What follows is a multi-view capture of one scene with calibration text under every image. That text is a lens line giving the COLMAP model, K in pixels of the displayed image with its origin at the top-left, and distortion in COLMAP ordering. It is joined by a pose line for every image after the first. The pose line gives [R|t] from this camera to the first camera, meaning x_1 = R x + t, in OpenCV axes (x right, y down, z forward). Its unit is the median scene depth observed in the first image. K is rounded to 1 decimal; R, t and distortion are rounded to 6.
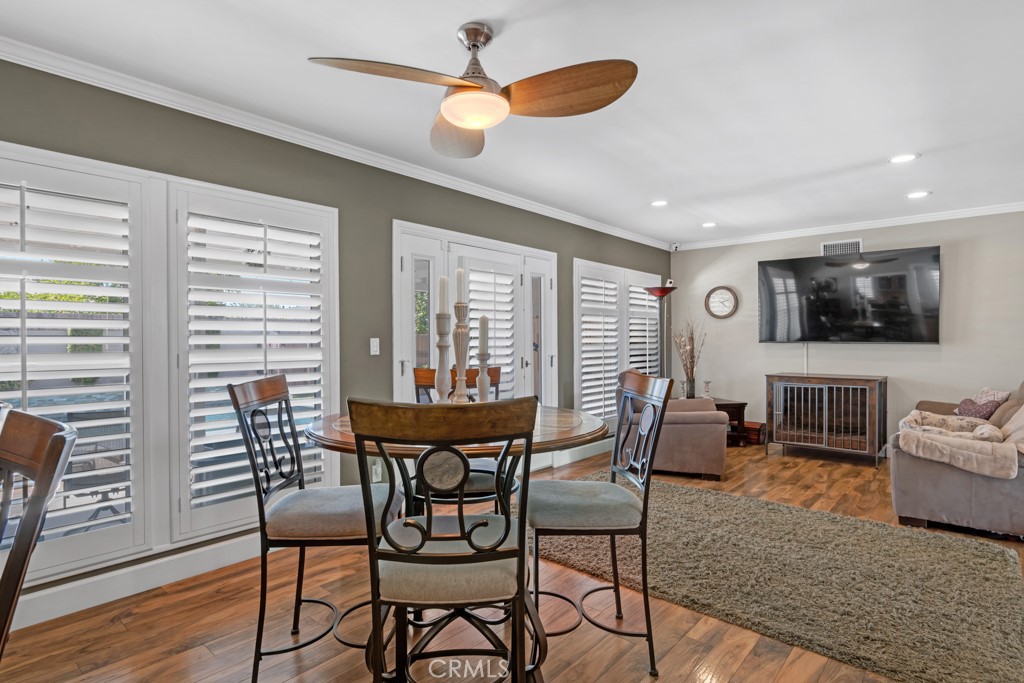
lens RADIAL K [[534.9, 0, 515.2], [0, 534.9, 340.2], [0, 0, 1]] dist [-0.002411, 0.001465]
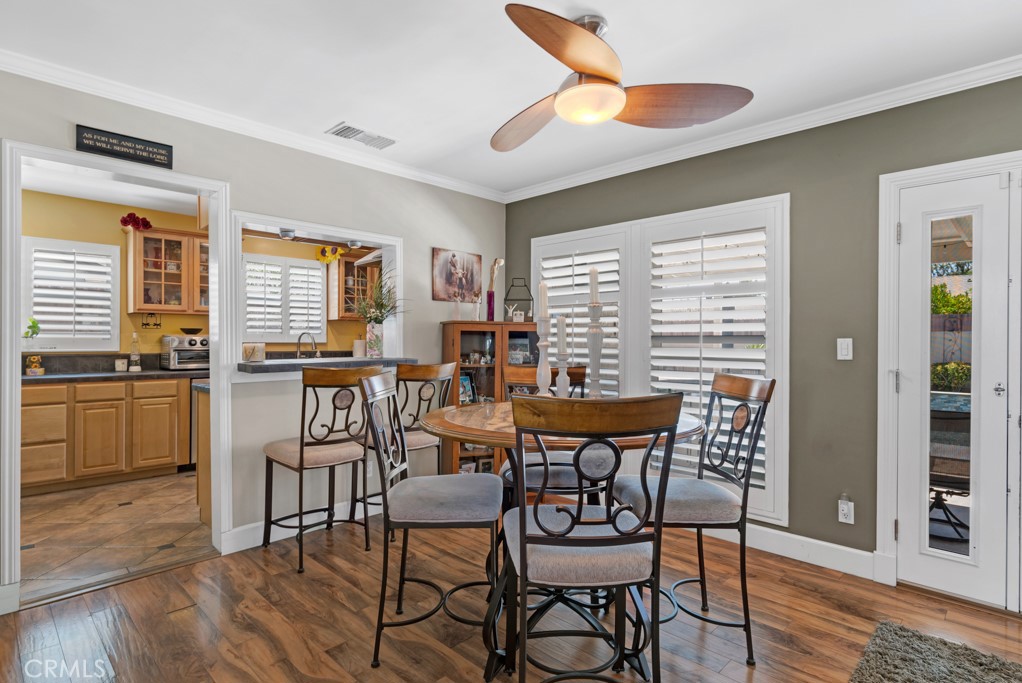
lens RADIAL K [[533.9, 0, 512.1], [0, 533.9, 341.1], [0, 0, 1]] dist [-0.002411, 0.001465]
pose [[-0.060573, 0.003460, -0.998158, 0.368039], [-0.005911, 0.999975, 0.003825, 0.000033], [0.998146, 0.006132, -0.060551, 0.377062]]
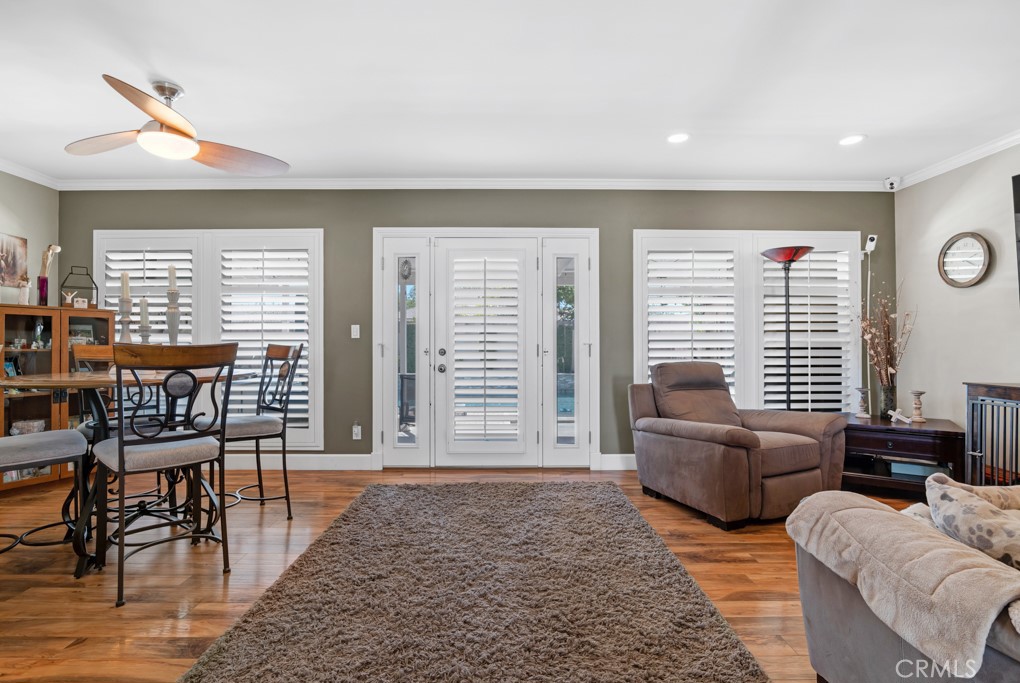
lens RADIAL K [[490.1, 0, 511.4], [0, 490.1, 343.7], [0, 0, 1]] dist [-0.016169, 0.003908]
pose [[0.661716, 0.000259, -0.749754, 0.569454], [-0.000686, 1.000000, -0.000260, 0.027179], [0.749754, 0.000686, 0.661716, 0.344437]]
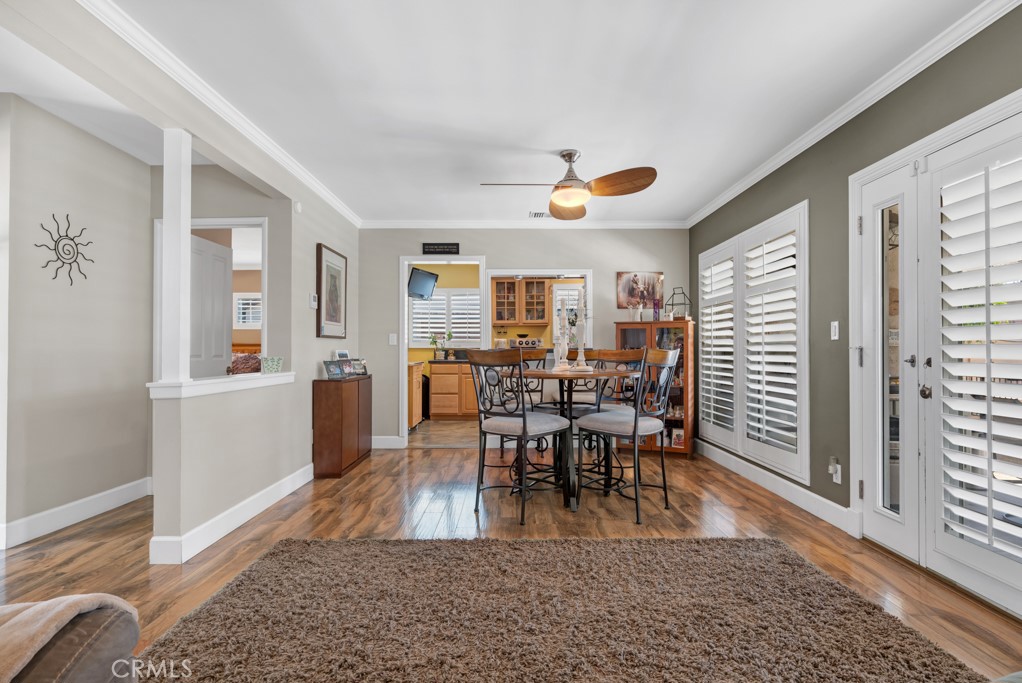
lens RADIAL K [[533.9, 0, 518.9], [0, 533.9, 344.8], [0, 0, 1]] dist [-0.002411, 0.001465]
pose [[-0.747933, -0.004412, -0.663760, 0.489202], [0.002606, 0.999951, -0.009582, 0.028908], [0.663769, -0.008897, -0.747885, 0.885828]]
